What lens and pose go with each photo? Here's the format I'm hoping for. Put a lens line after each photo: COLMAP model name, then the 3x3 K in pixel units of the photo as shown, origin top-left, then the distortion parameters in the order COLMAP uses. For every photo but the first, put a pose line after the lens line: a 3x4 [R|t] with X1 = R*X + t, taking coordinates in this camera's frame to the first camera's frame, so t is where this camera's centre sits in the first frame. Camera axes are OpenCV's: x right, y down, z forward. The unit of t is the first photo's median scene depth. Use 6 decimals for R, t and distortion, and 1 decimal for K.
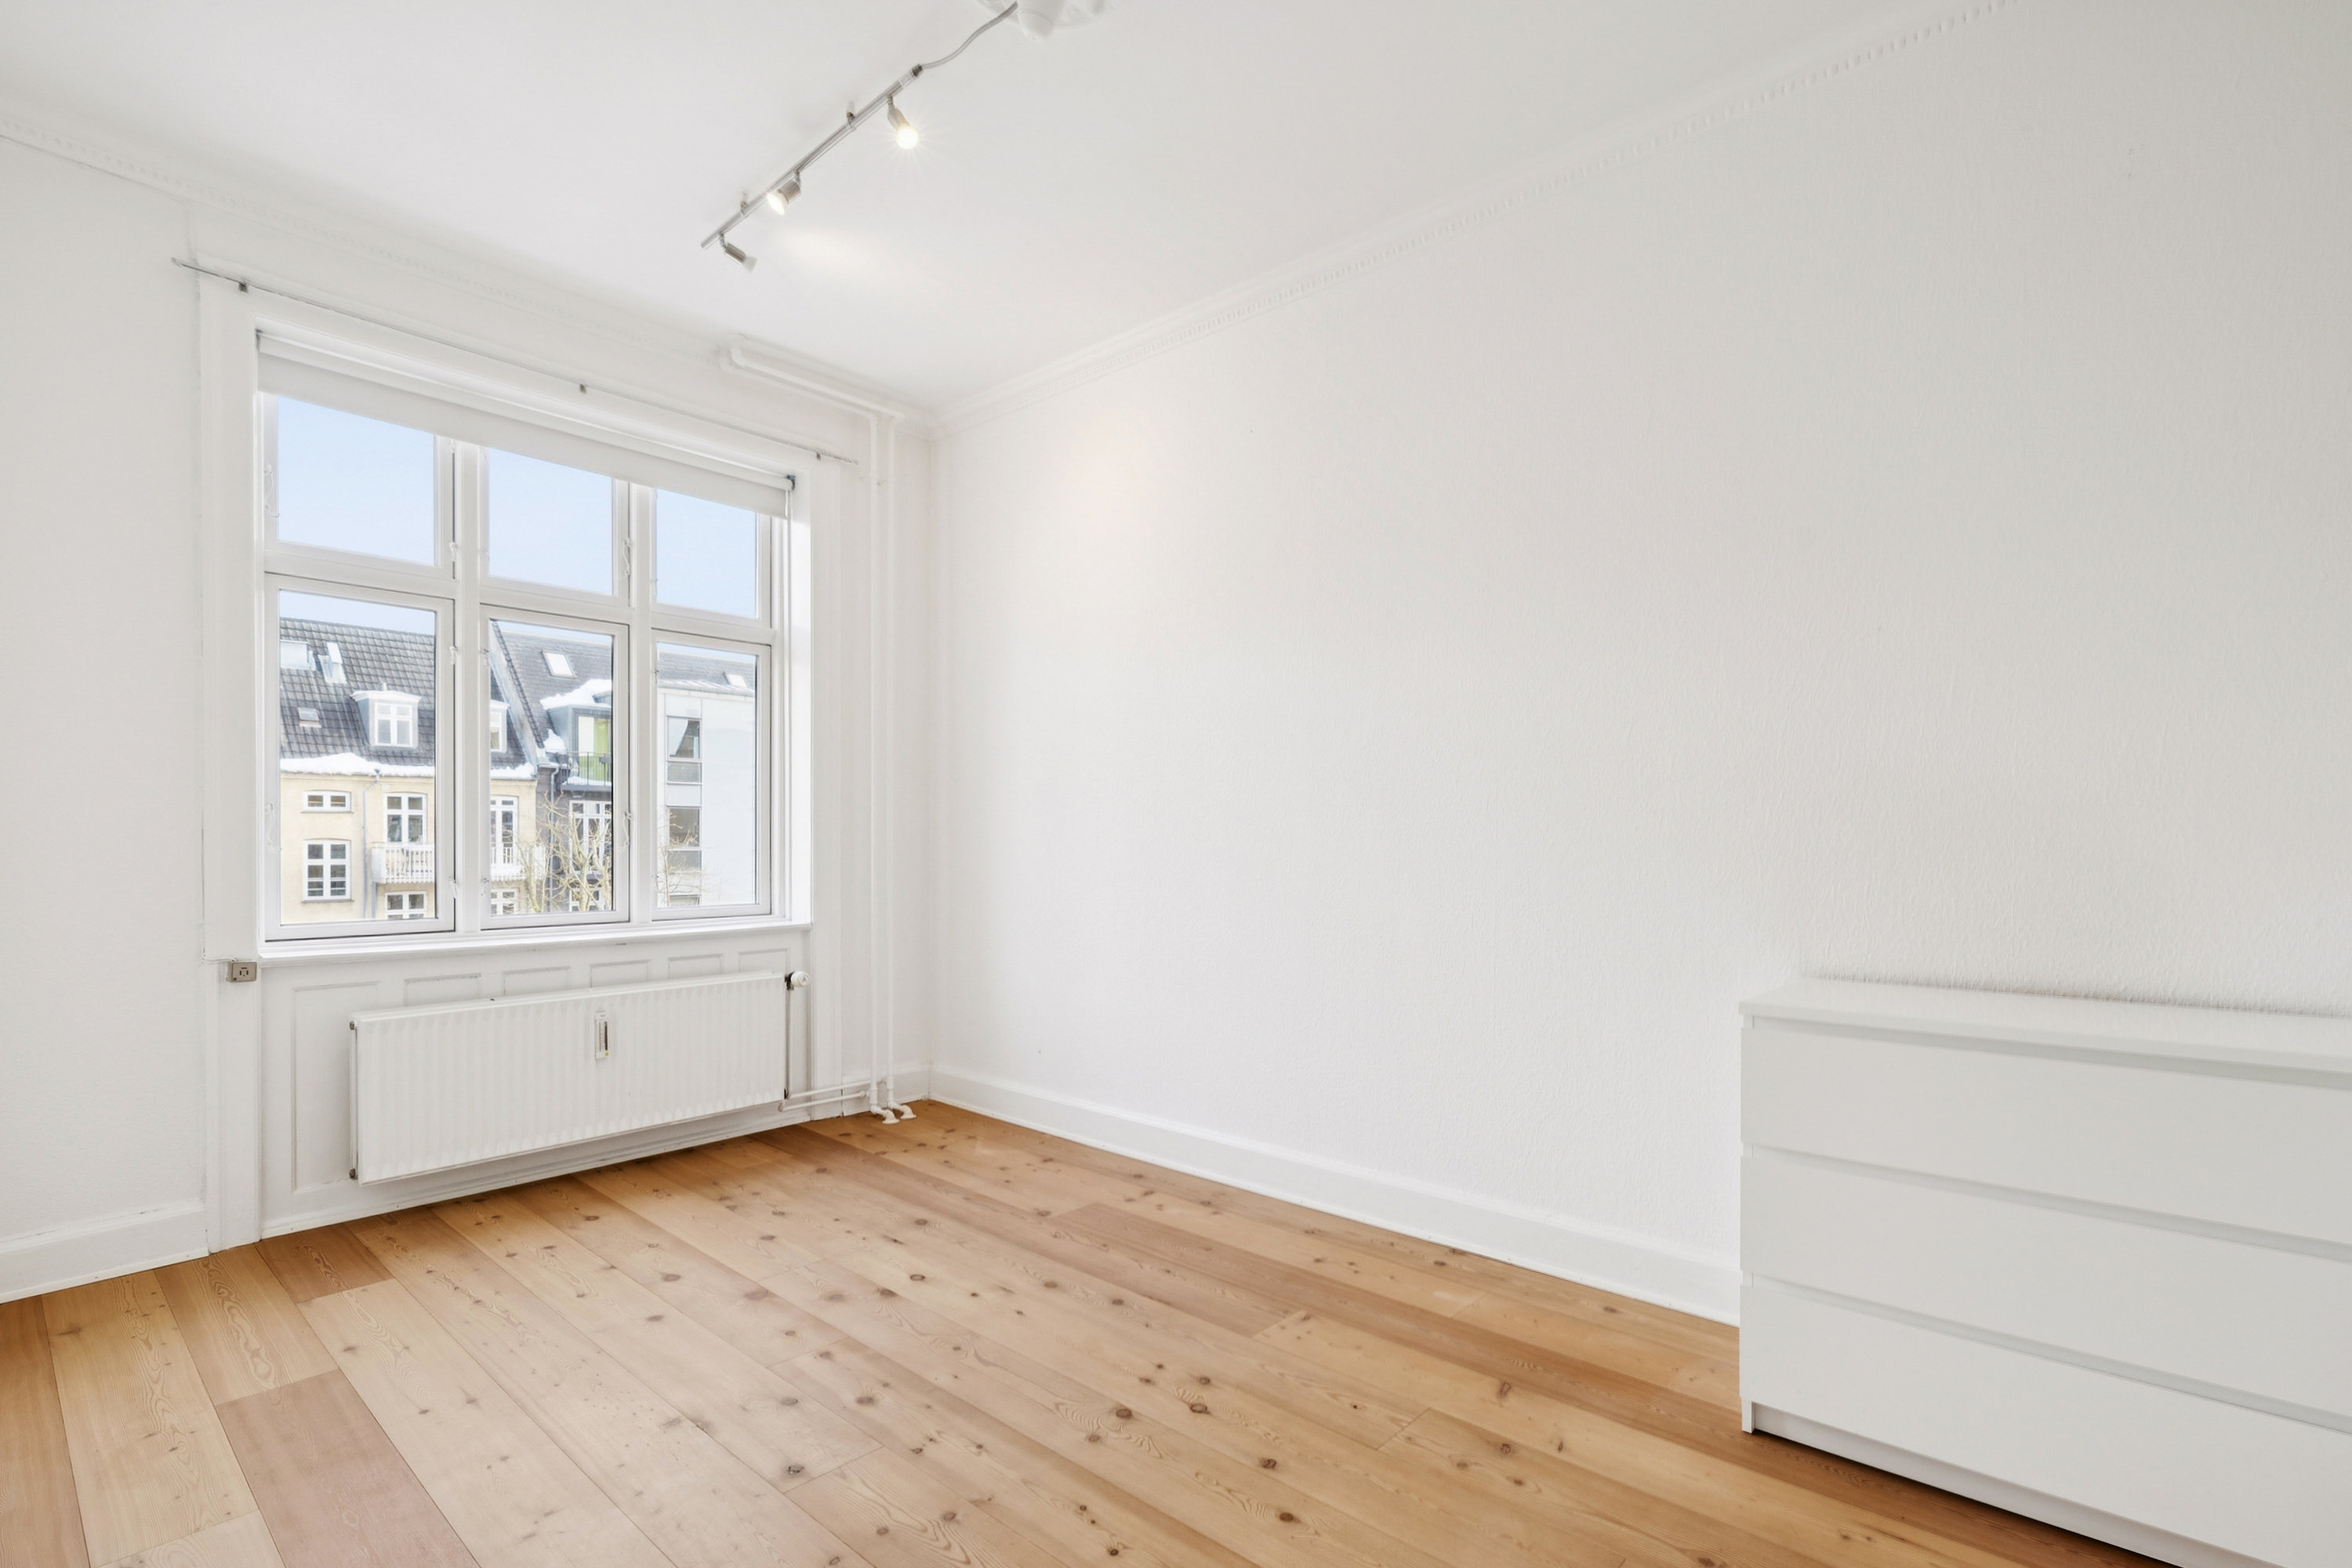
lens RADIAL K [[1063.6, 0, 1188.2], [0, 1063.6, 846.4], [0, 0, 1]] dist [0.001478, -0.000438]
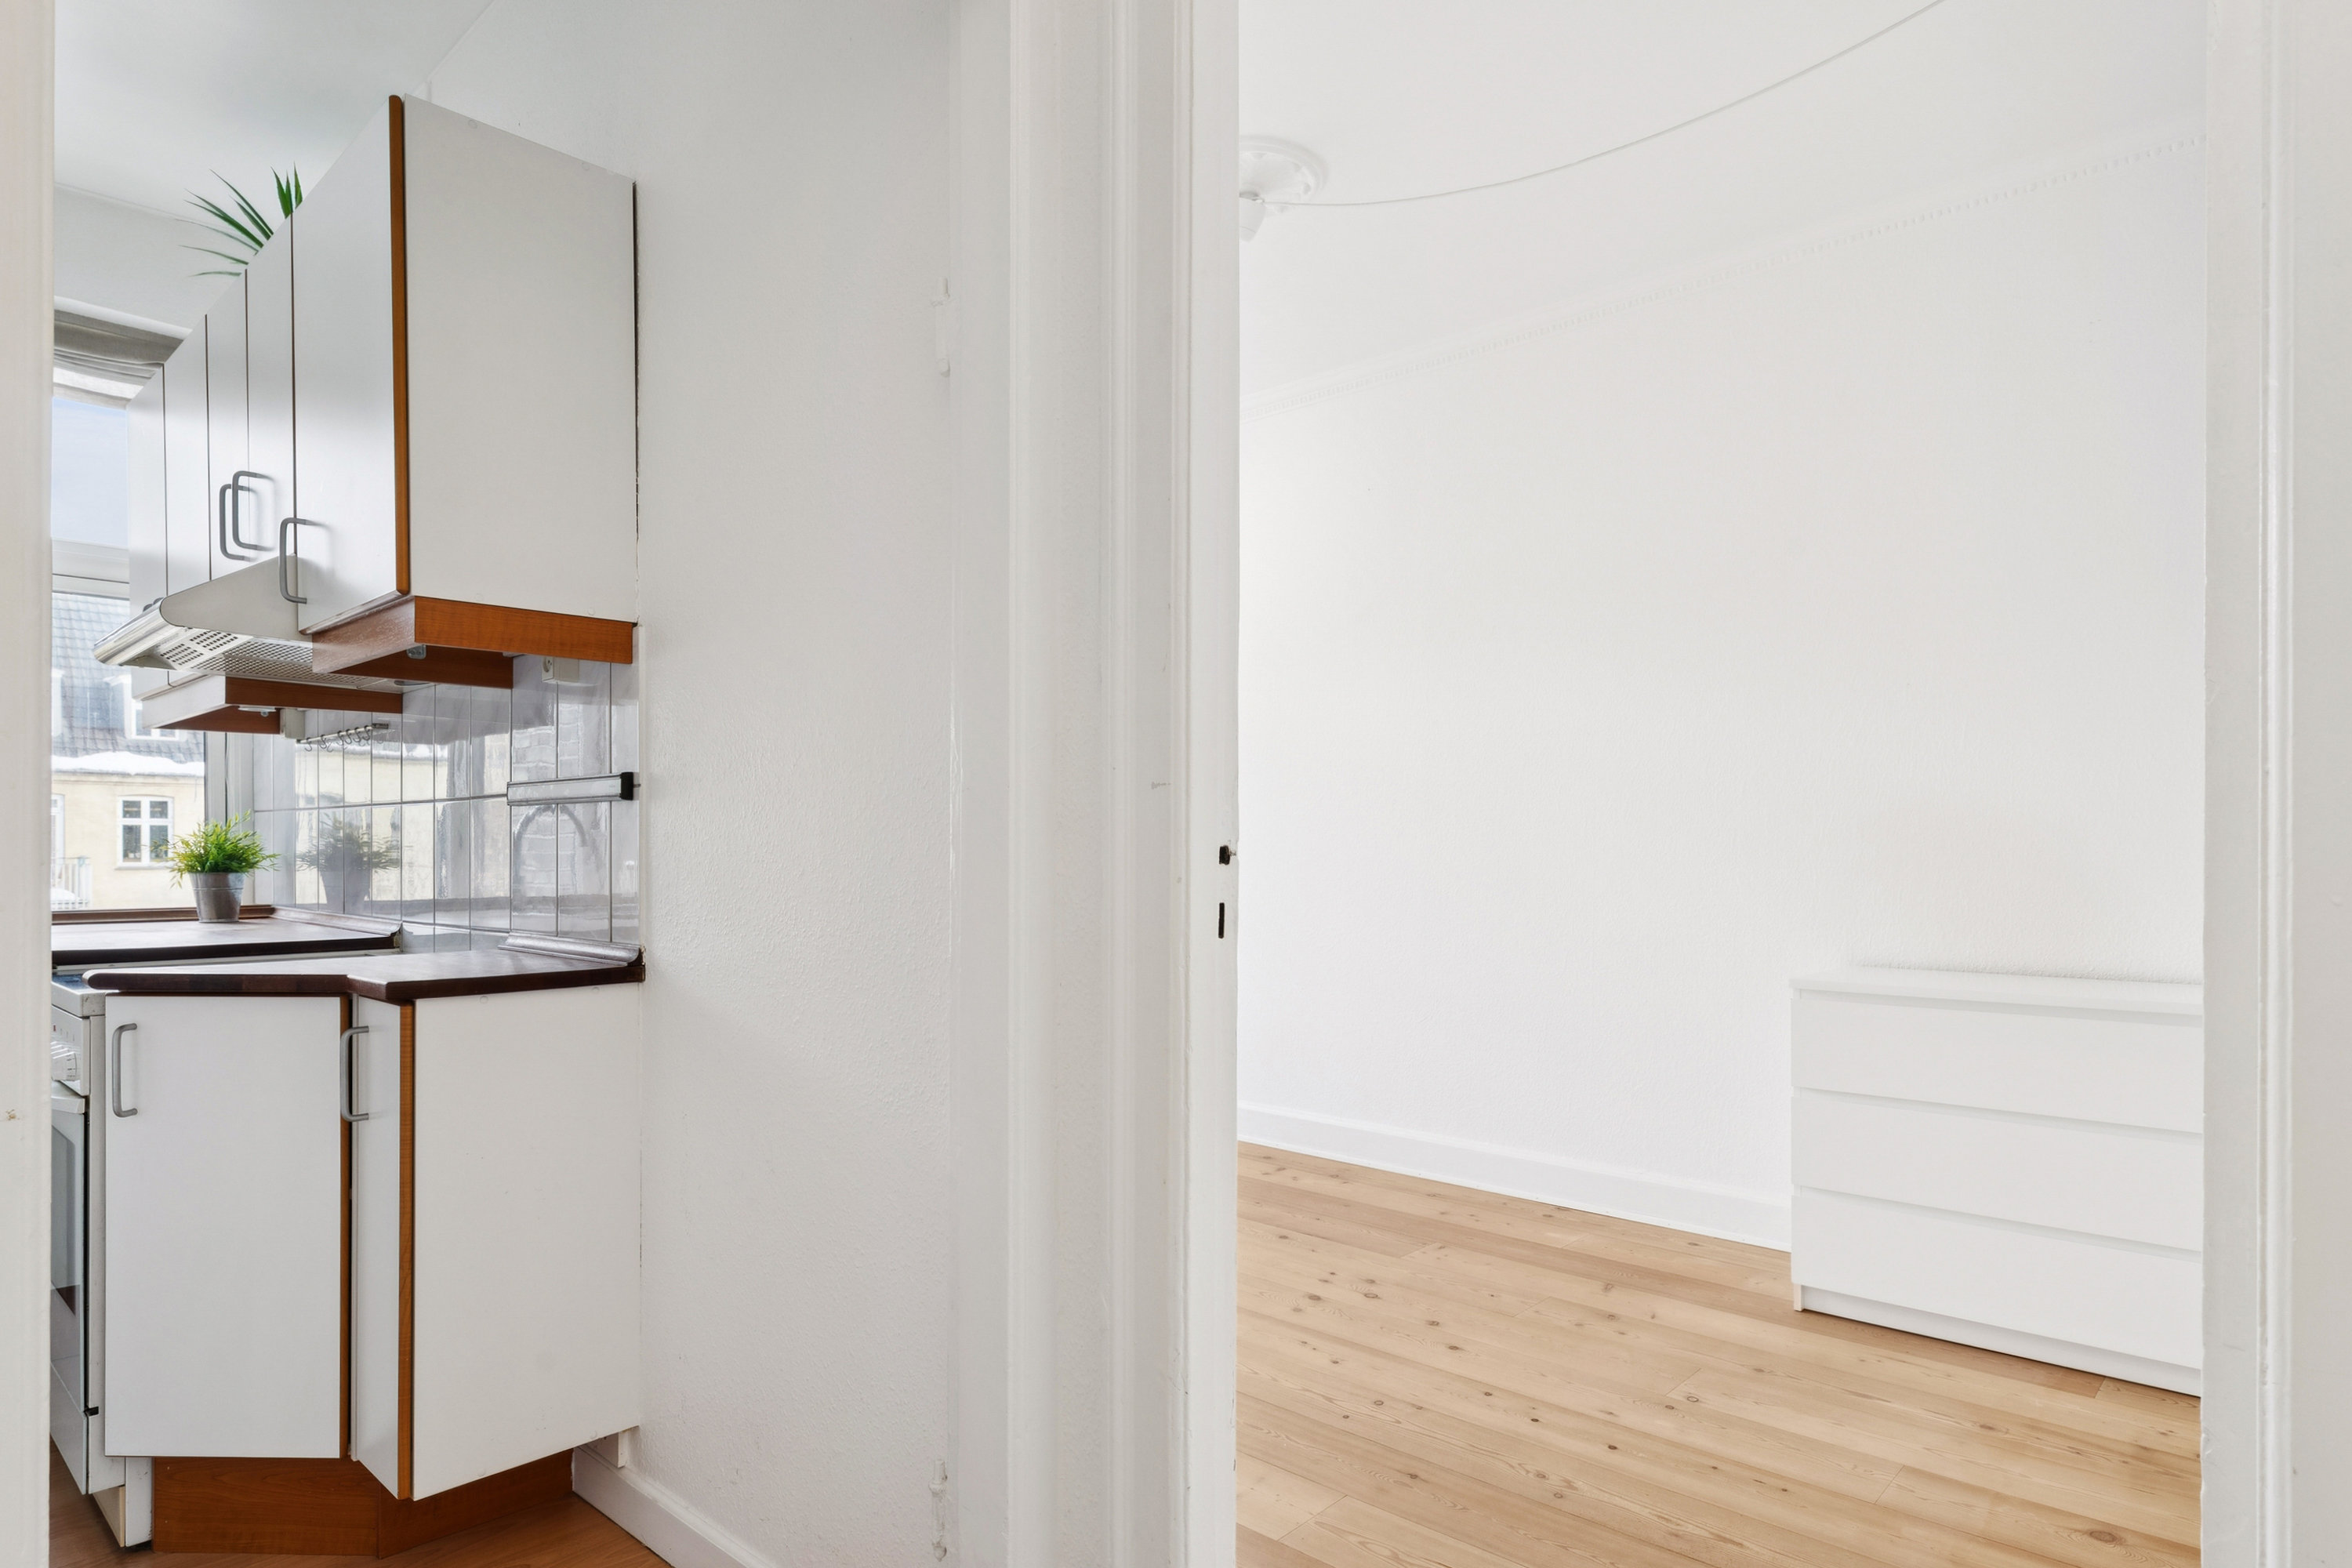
lens RADIAL K [[1278.3, 0, 1169.6], [0, 1278.3, 847.3], [0, 0, 1]] dist [0.001753, 0.000358]
pose [[0.999817, -0.002351, -0.018971, -0.189114], [0.002177, 0.999955, -0.009227, -0.002154], [0.018992, 0.009184, 0.999777, -0.520846]]
